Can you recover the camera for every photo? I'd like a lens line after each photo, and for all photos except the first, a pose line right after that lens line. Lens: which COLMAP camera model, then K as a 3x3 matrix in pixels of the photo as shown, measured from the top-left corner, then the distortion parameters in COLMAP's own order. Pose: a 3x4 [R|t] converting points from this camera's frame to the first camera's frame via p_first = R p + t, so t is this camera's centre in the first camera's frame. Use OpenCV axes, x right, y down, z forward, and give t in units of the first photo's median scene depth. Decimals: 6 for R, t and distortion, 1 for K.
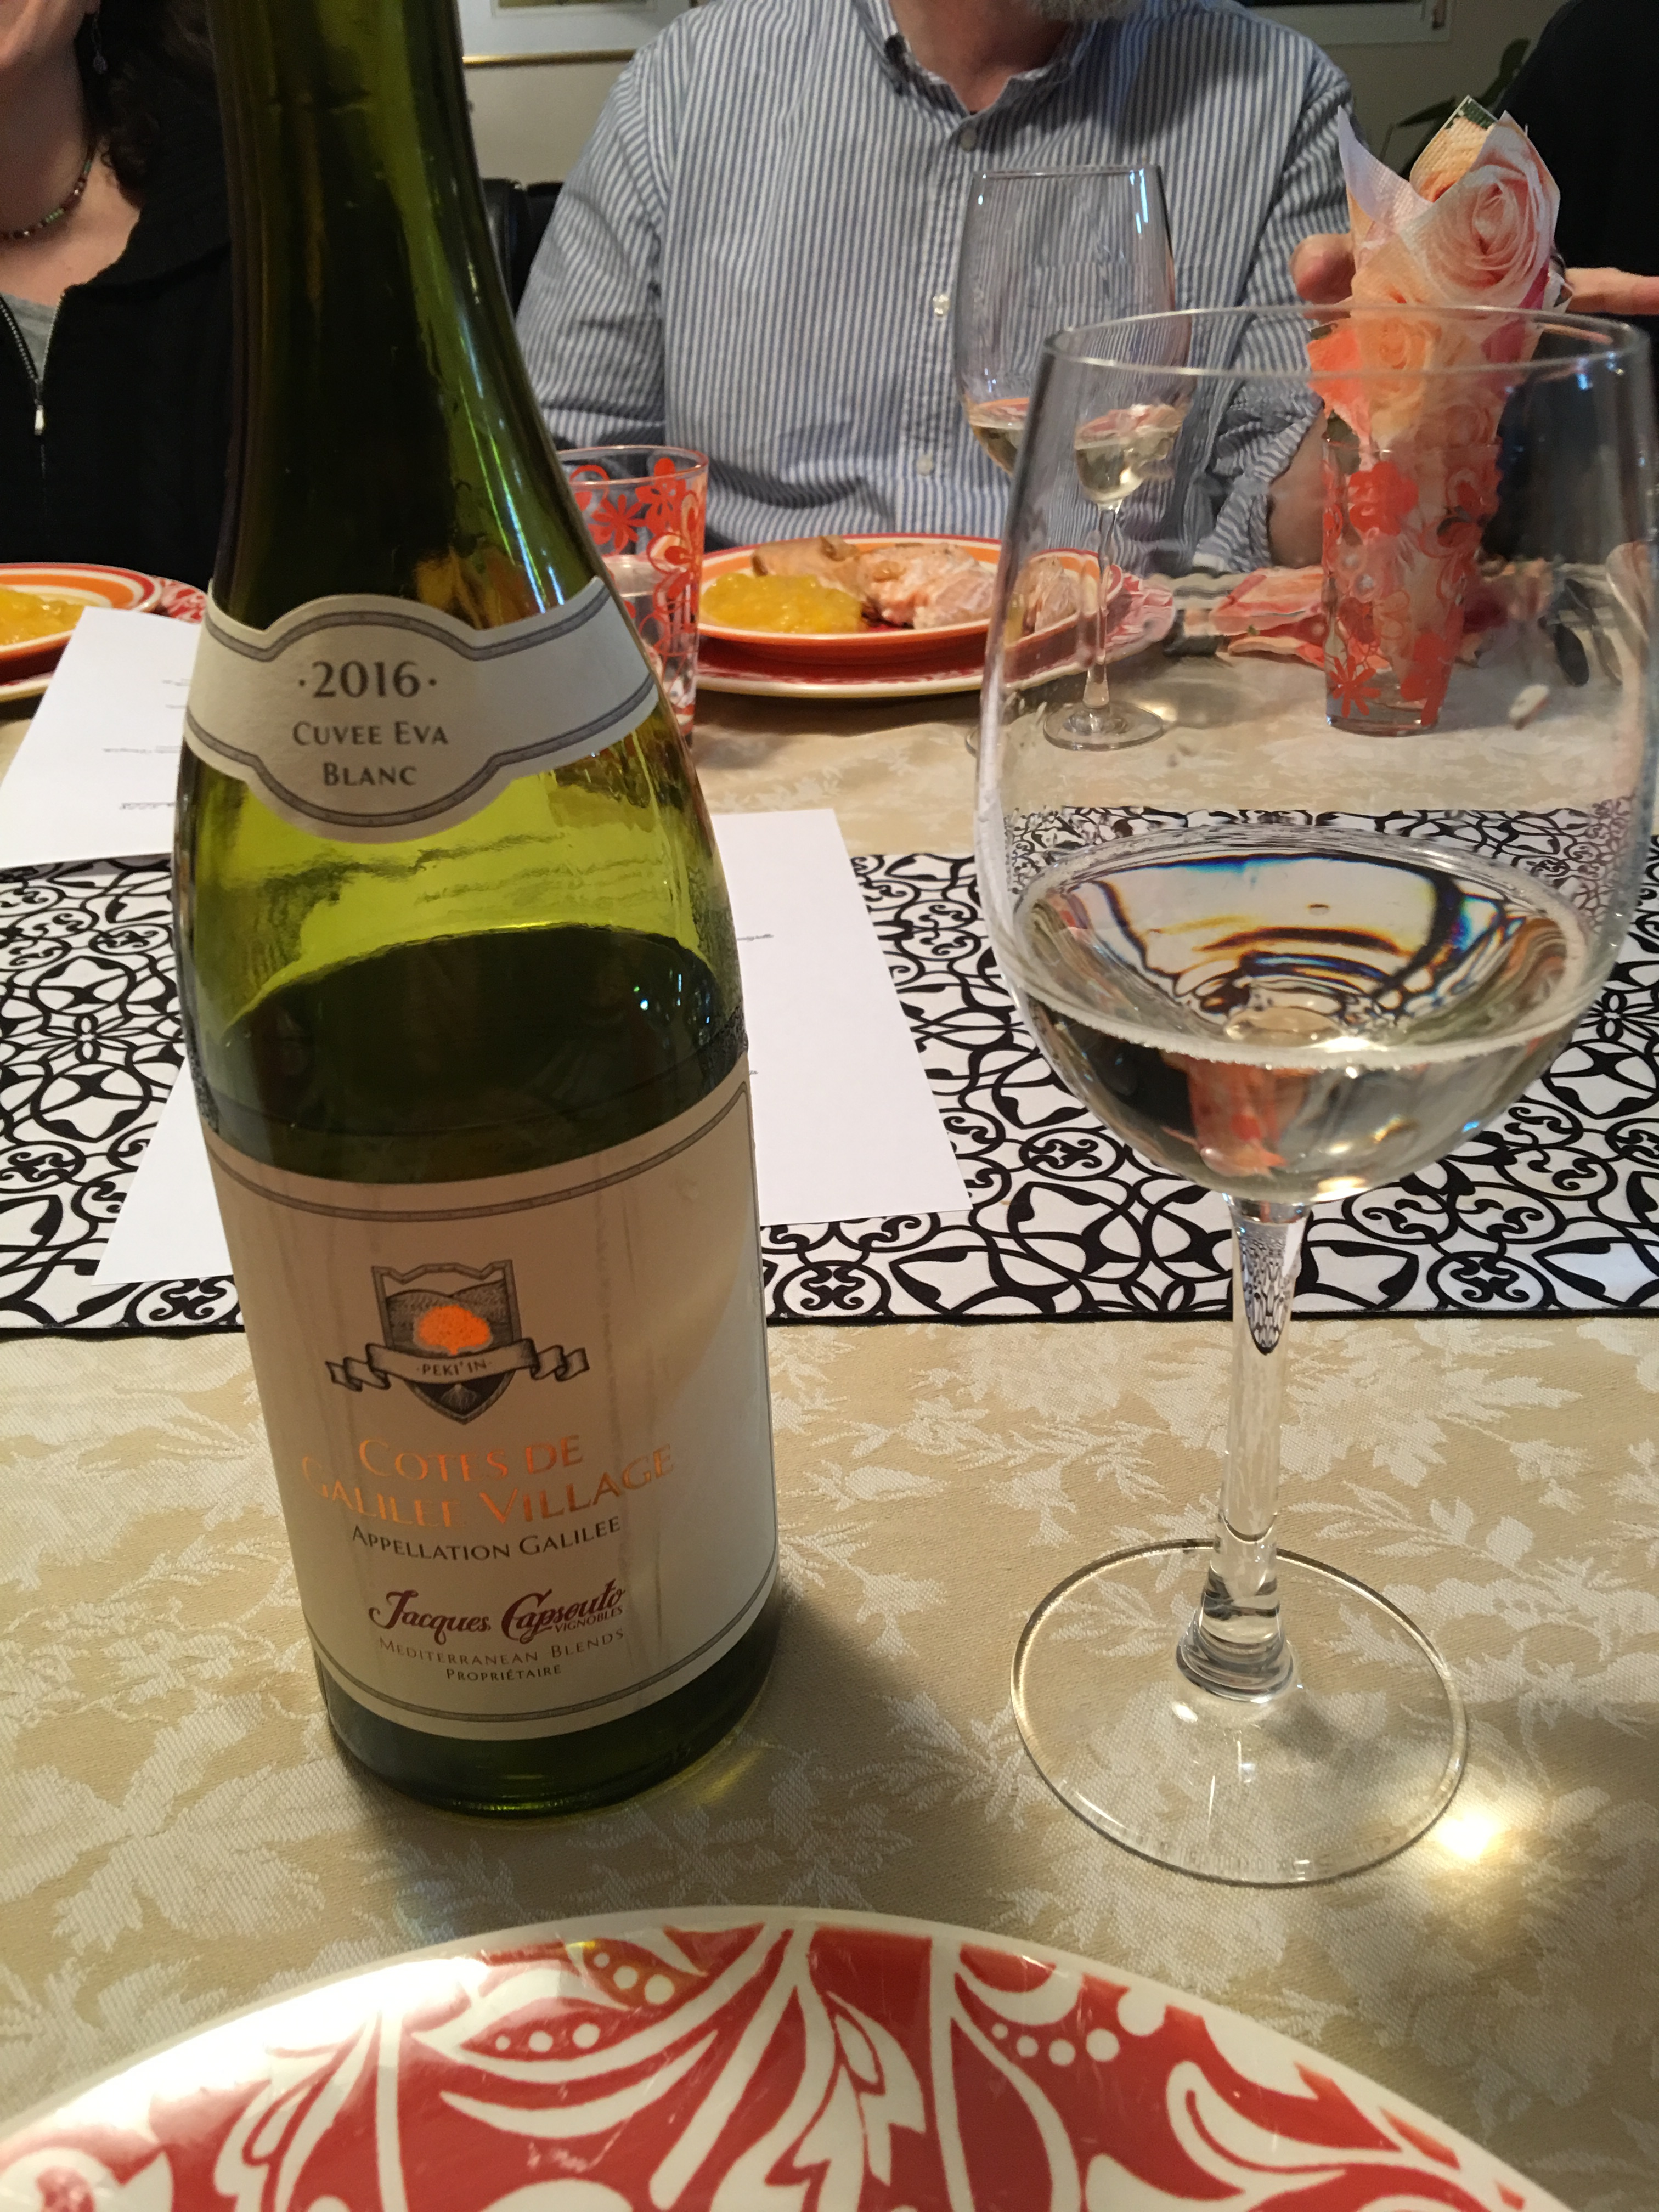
lens RADIAL K [[1880.9, 0, 790.2], [0, 1880.9, 1099.1], [0, 0, 1]] dist [0.065010, -0.122554]
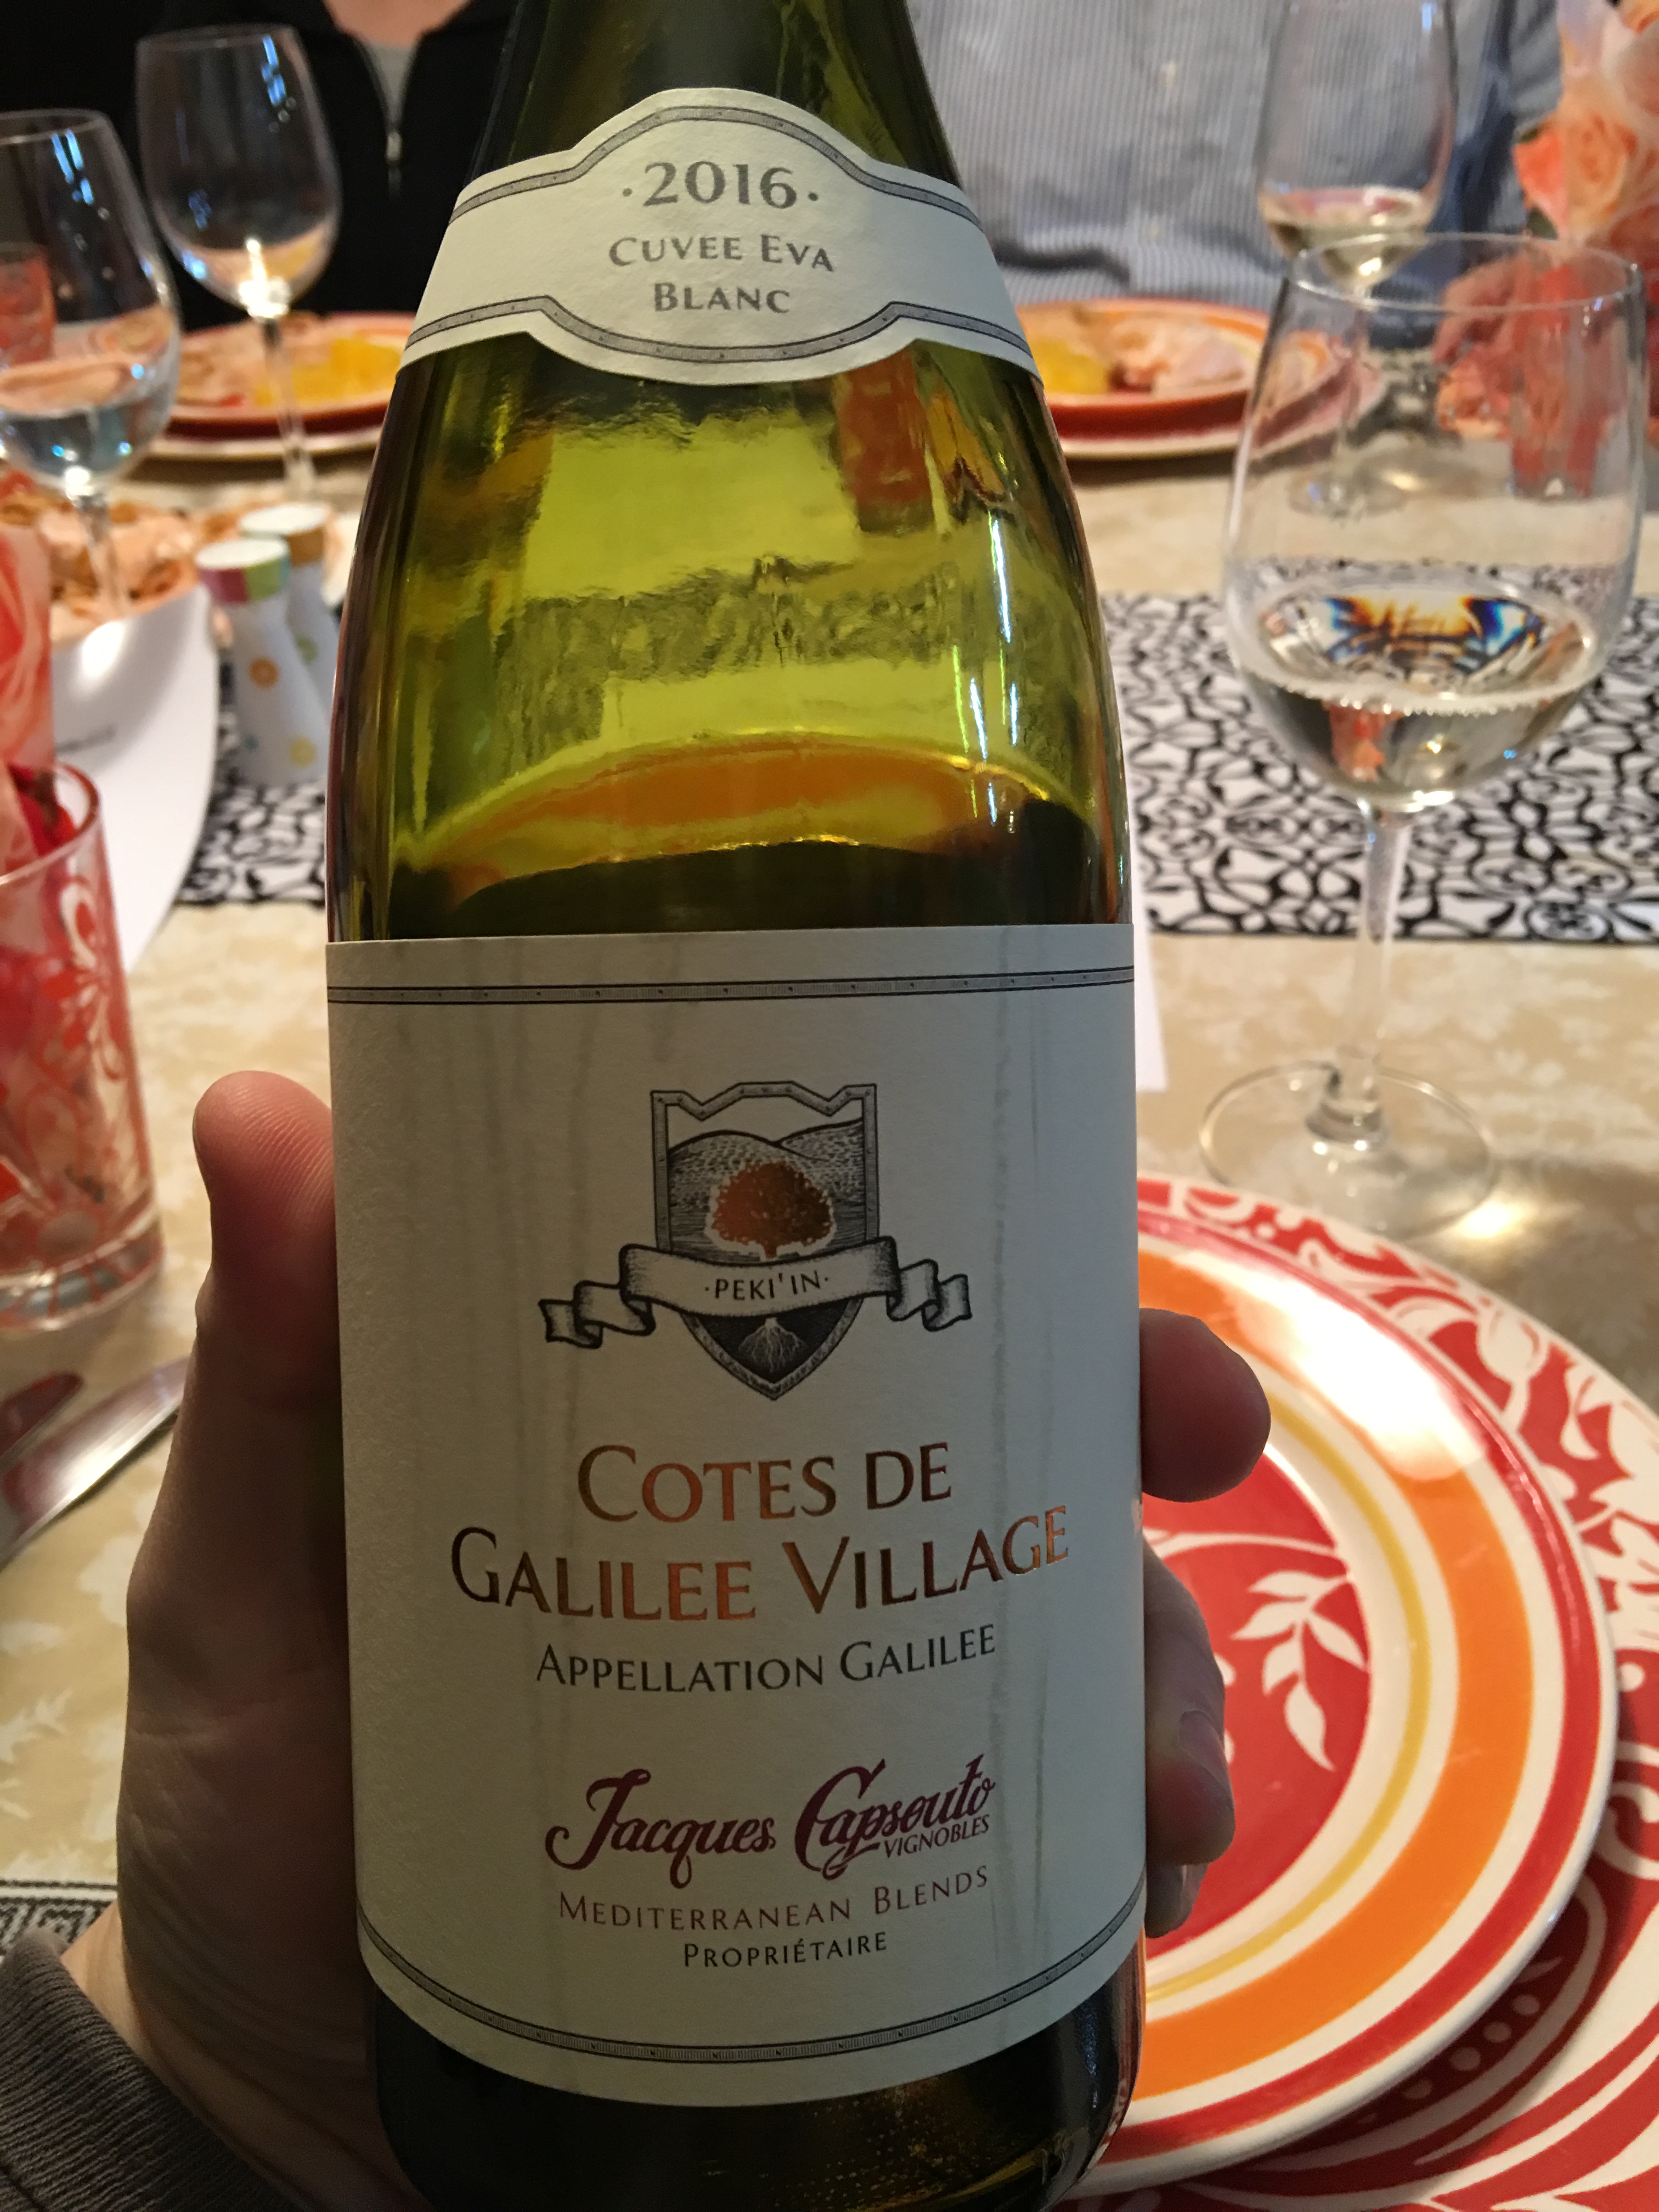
lens RADIAL K [[1880.9, 0, 790.2], [0, 1880.9, 1099.1], [0, 0, 1]] dist [0.065010, -0.122554]
pose [[0.995533, 0.014421, 0.093302, -0.227603], [0.024135, 0.916553, -0.399184, 0.327188], [-0.091273, 0.399653, 0.912111, 0.427850]]
